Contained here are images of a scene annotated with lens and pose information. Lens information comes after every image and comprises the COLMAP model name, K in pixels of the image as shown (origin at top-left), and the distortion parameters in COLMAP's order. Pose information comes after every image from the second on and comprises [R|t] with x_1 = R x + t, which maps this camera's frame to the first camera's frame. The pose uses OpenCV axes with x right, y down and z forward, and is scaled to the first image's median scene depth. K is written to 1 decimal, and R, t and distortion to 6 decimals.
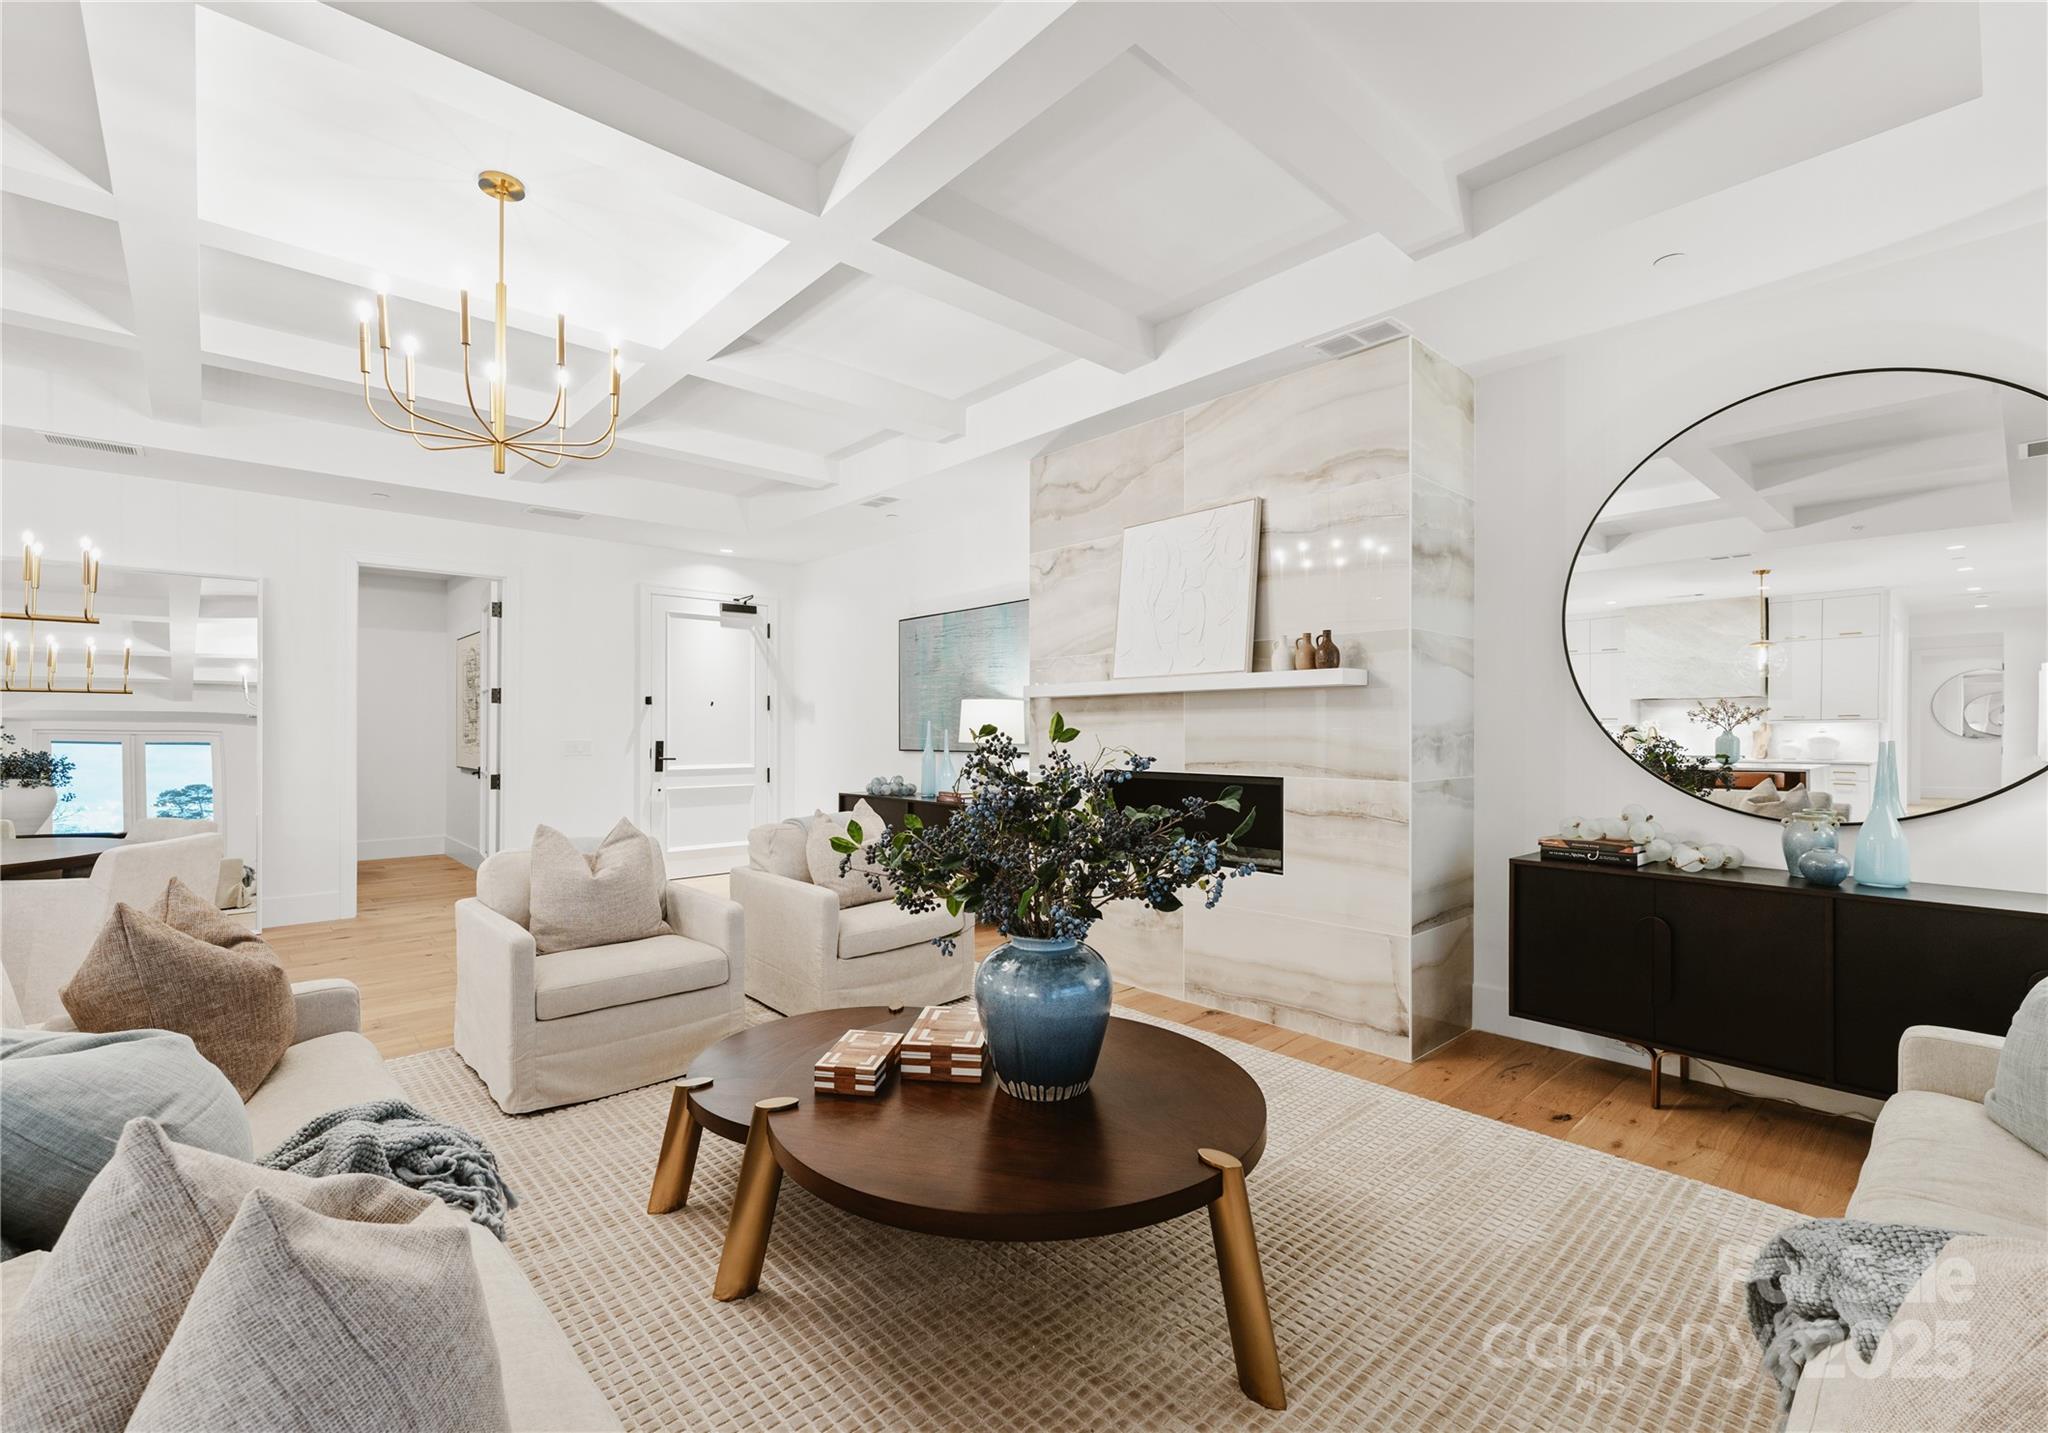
lens RADIAL K [[885.1, 0, 990.4], [0, 885.1, 728.6], [0, 0, 1]] dist [0.000235, 0.000629]
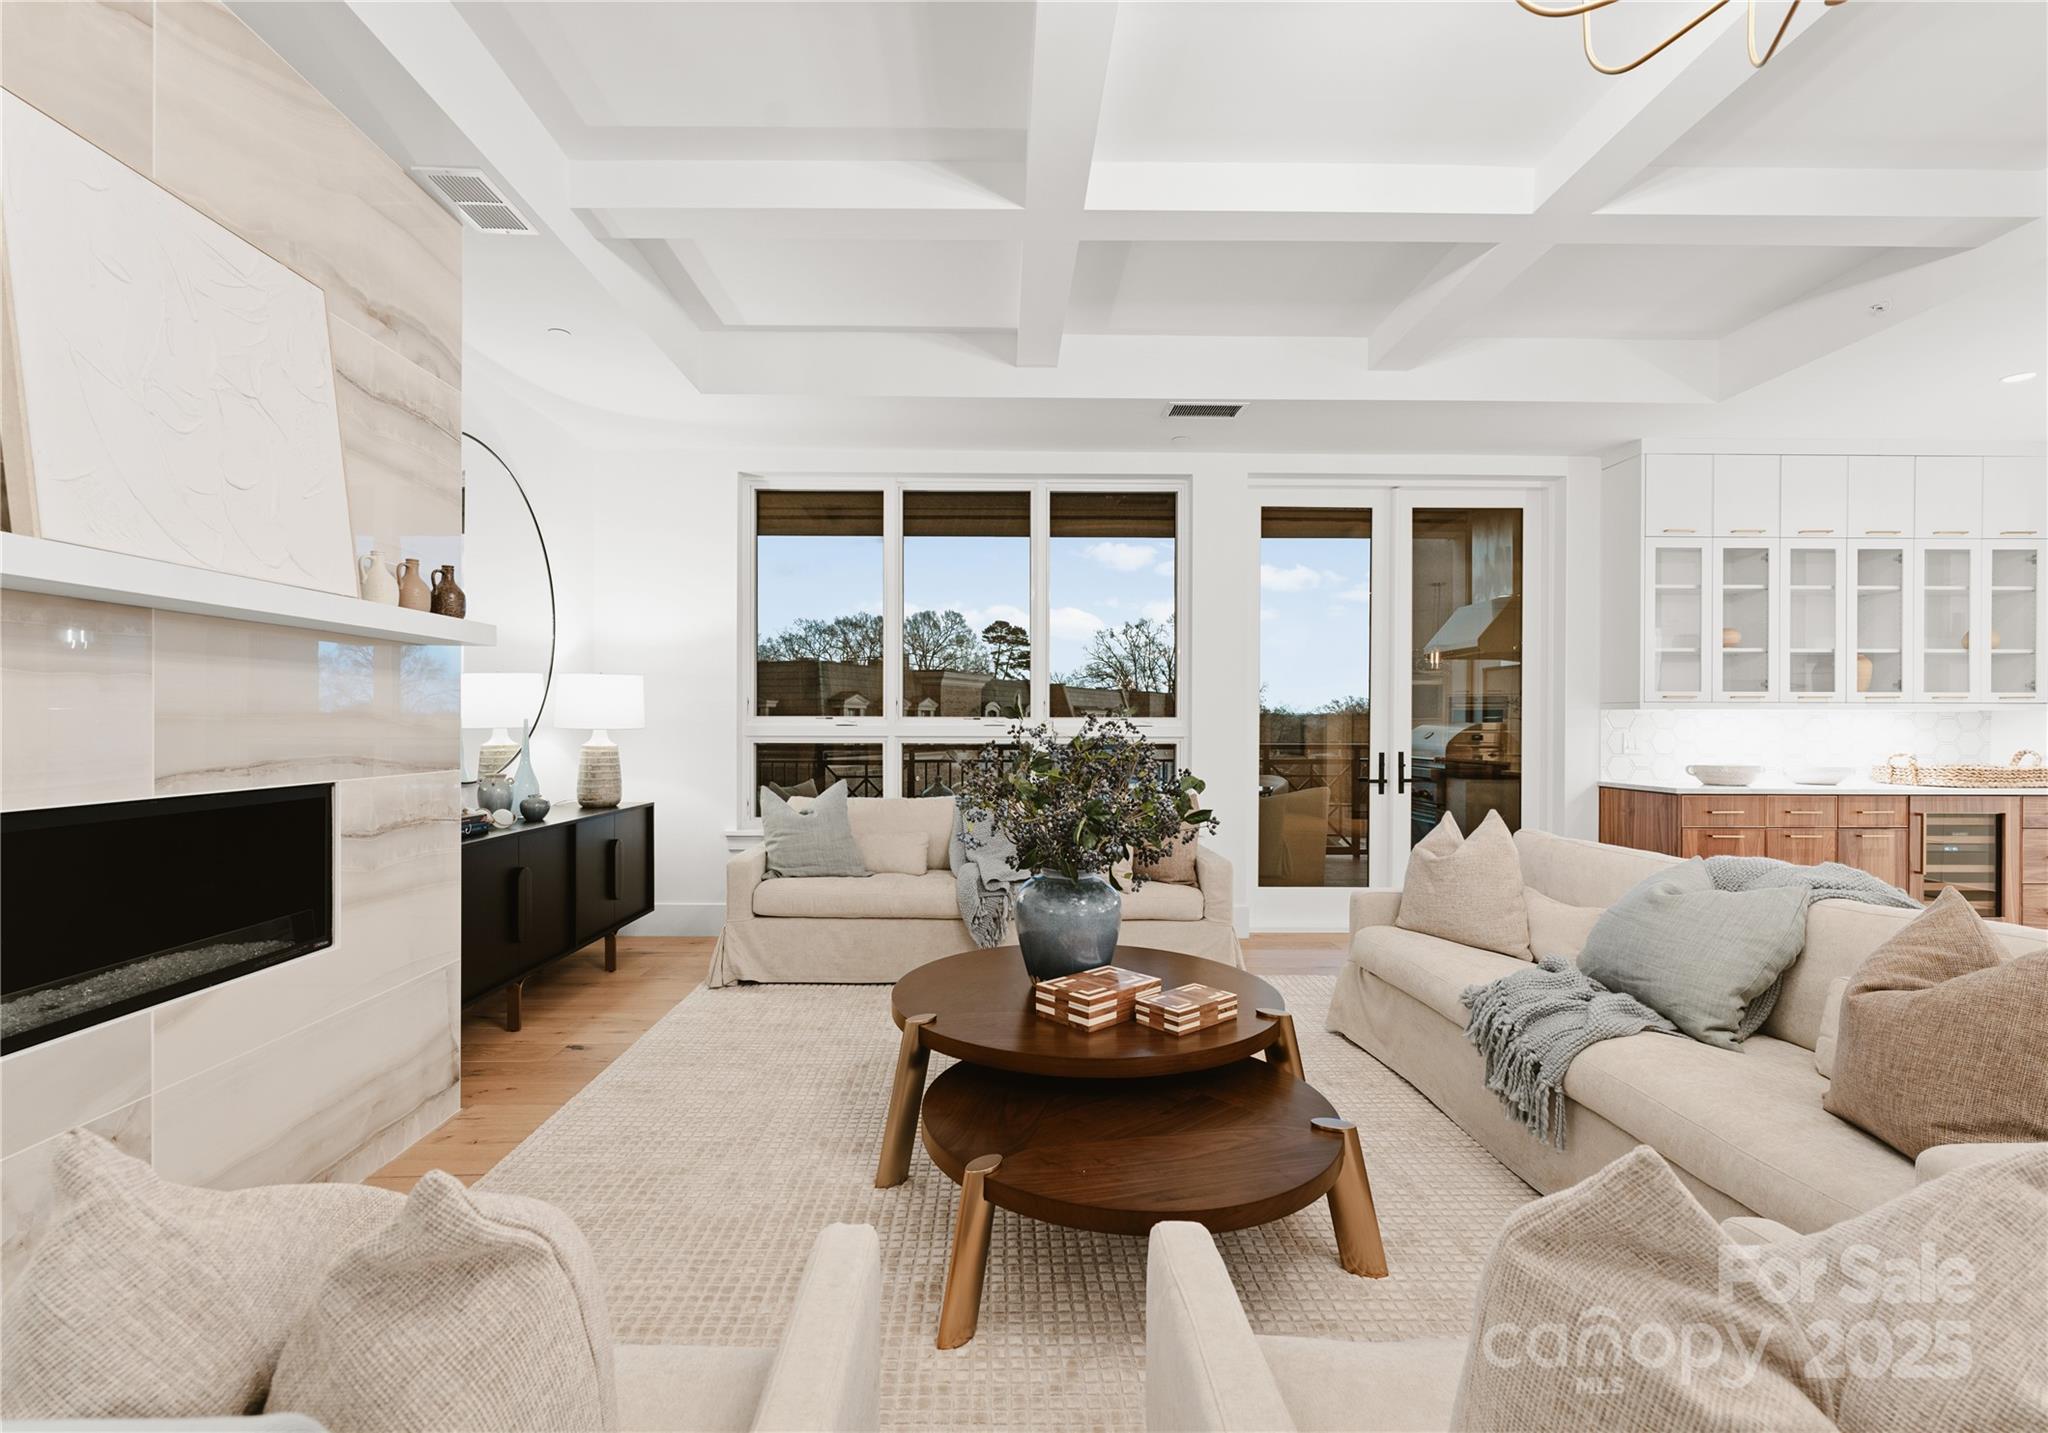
lens RADIAL K [[912.7, 0, 977.5], [0, 912.7, 728.6], [0, 0, 1]] dist [-0.000538, -0.000831]
pose [[-0.738274, -0.008011, 0.674453, -0.389700], [-0.004645, 0.999966, 0.006793, 0.012343], [-0.674485, 0.001882, -0.738286, 1.122141]]
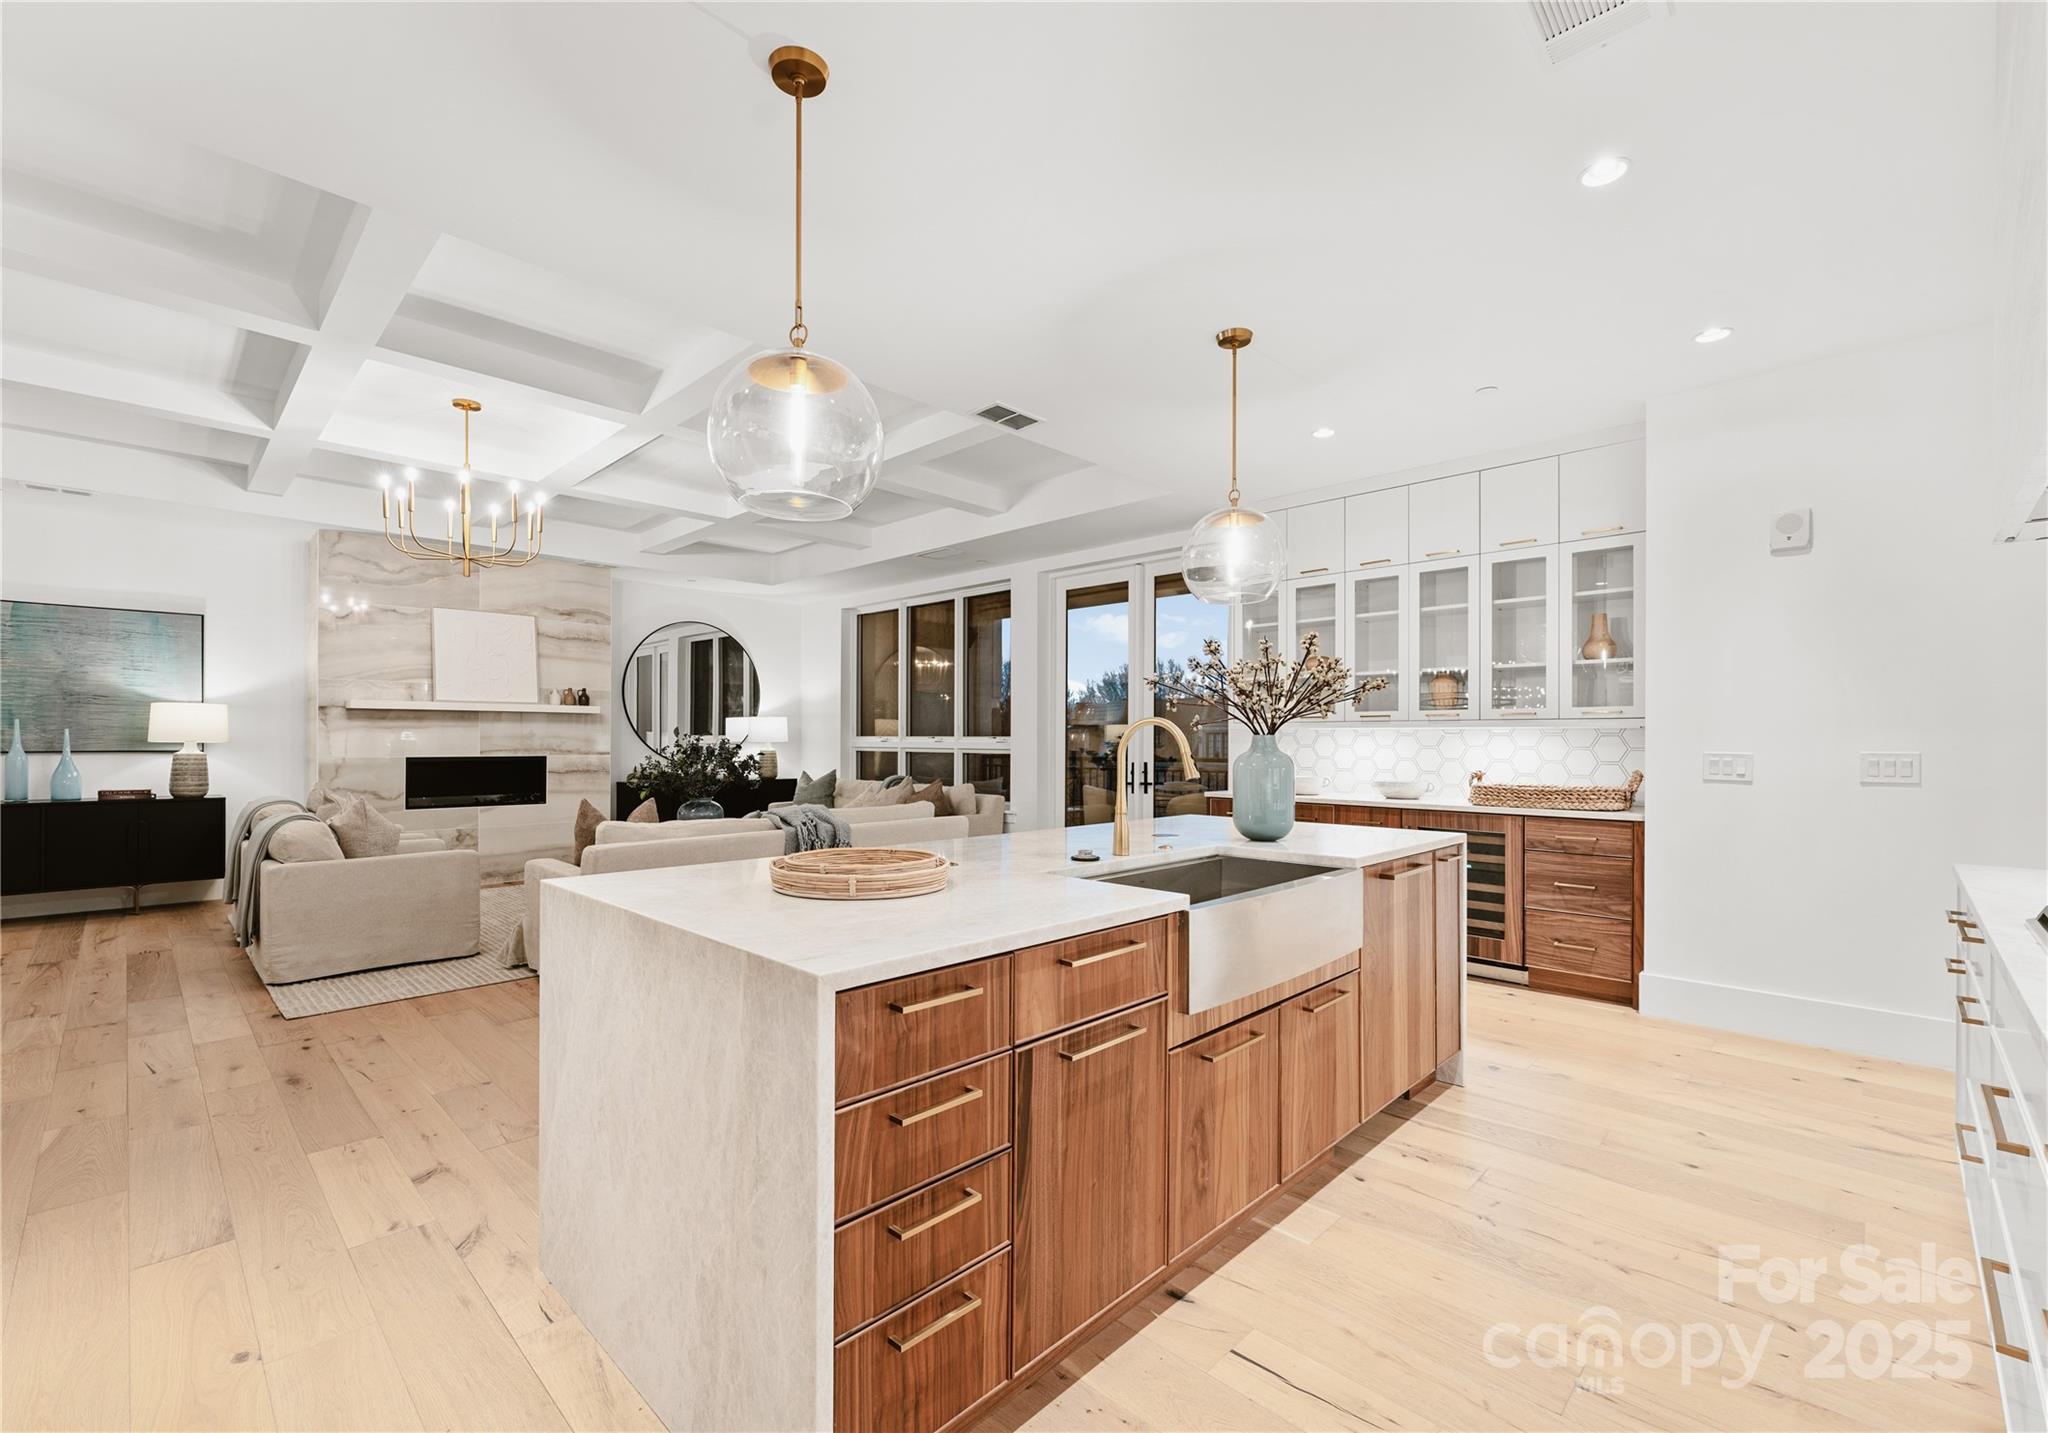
lens RADIAL K [[885.1, 0, 1013.2], [0, 885.1, 739.6], [0, 0, 1]] dist [0.000235, 0.000629]
pose [[-0.039007, -0.001668, 0.999238, -1.683577], [-0.005854, 0.999982, 0.001441, 0.007644], [-0.999222, -0.005793, -0.039016, 0.006504]]
